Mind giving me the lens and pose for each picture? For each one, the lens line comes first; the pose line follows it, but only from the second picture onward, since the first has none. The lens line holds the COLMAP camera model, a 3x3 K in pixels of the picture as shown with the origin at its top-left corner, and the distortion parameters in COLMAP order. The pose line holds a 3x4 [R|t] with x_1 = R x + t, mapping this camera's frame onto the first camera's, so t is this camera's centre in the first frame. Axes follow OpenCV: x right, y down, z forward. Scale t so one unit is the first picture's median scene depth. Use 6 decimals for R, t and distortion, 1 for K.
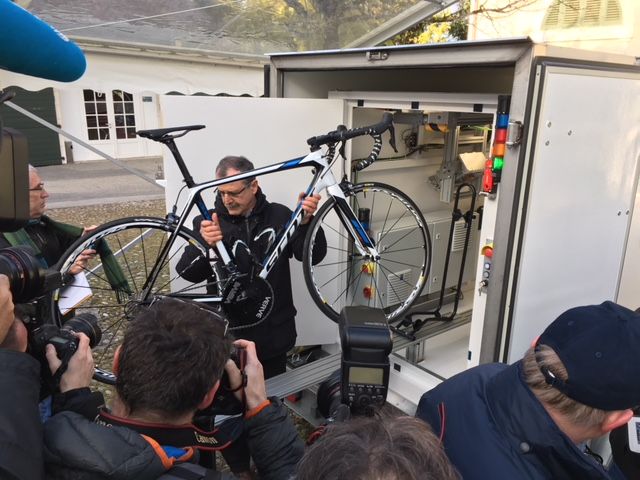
lens RADIAL K [[529.3, 0, 320.1], [0, 529.3, 247.5], [0, 0, 1]] dist [0.032180, -0.001052]
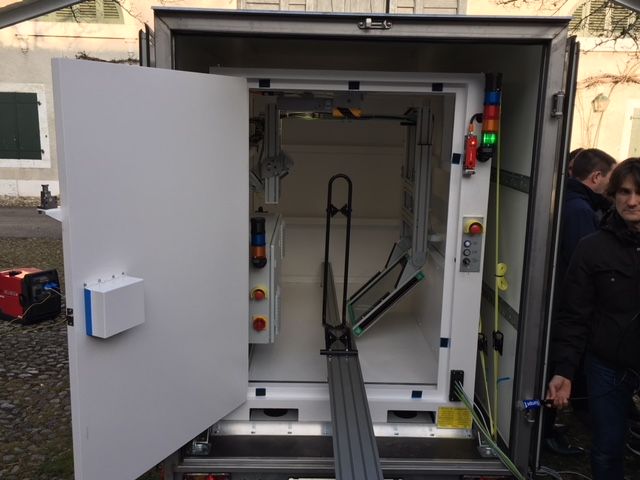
lens RADIAL K [[615.3, 0, 320.0], [0, 615.3, 240.0], [0, 0, 1]] dist [0.070690, -0.005803]
pose [[0.620549, -0.164878, 0.766638, -0.627705], [0.210962, 0.976704, 0.039295, -0.064068], [-0.755258, 0.137347, 0.640876, 0.387499]]
